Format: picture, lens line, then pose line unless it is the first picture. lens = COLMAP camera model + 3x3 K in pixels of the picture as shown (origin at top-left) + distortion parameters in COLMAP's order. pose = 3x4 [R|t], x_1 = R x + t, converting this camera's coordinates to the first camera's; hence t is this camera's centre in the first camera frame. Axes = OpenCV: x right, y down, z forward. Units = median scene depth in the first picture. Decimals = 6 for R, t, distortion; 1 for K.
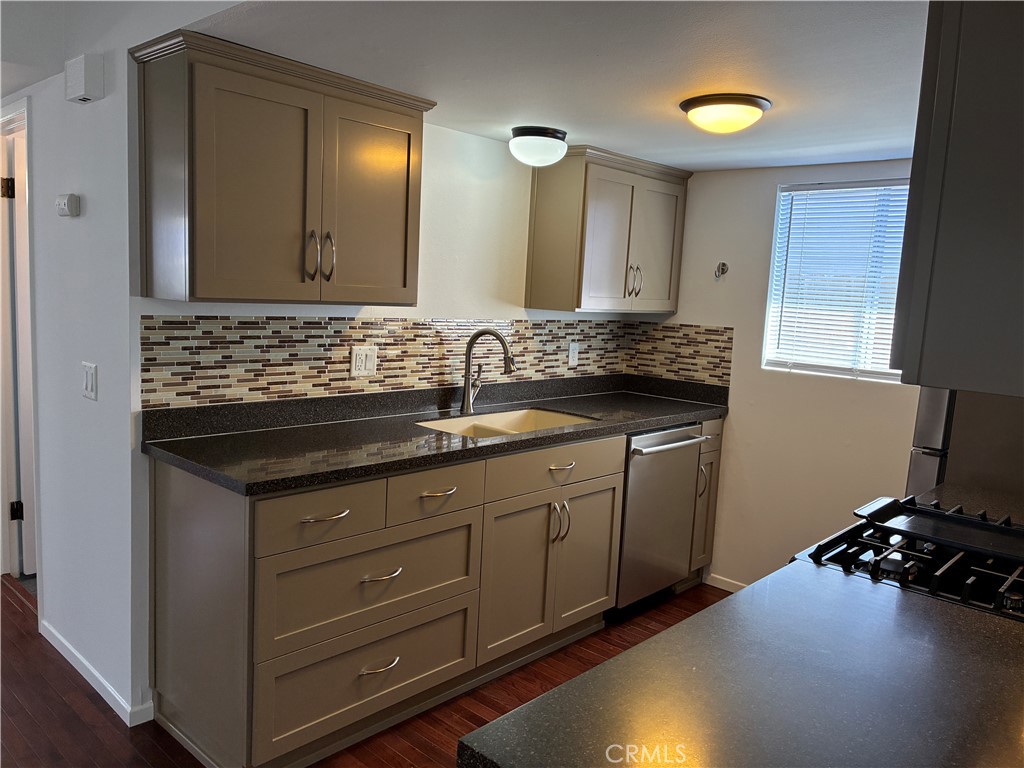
lens RADIAL K [[767.3, 0, 508.5], [0, 767.3, 381.8], [0, 0, 1]] dist [0.037841, -0.032850]
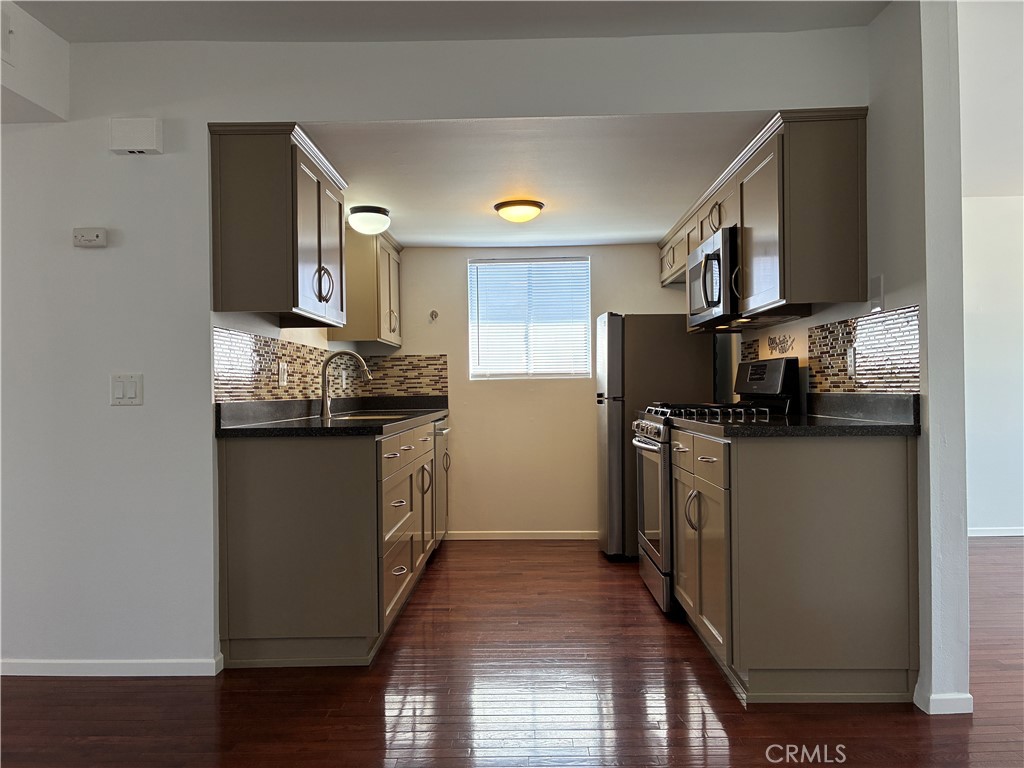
lens RADIAL K [[767.3, 0, 516.0], [0, 767.3, 386.2], [0, 0, 1]] dist [0.037841, -0.032850]
pose [[0.733296, -0.057158, 0.677502, -0.588978], [0.130925, 0.989682, -0.058211, 0.089340], [-0.667184, 0.131387, 0.733214, -0.136858]]
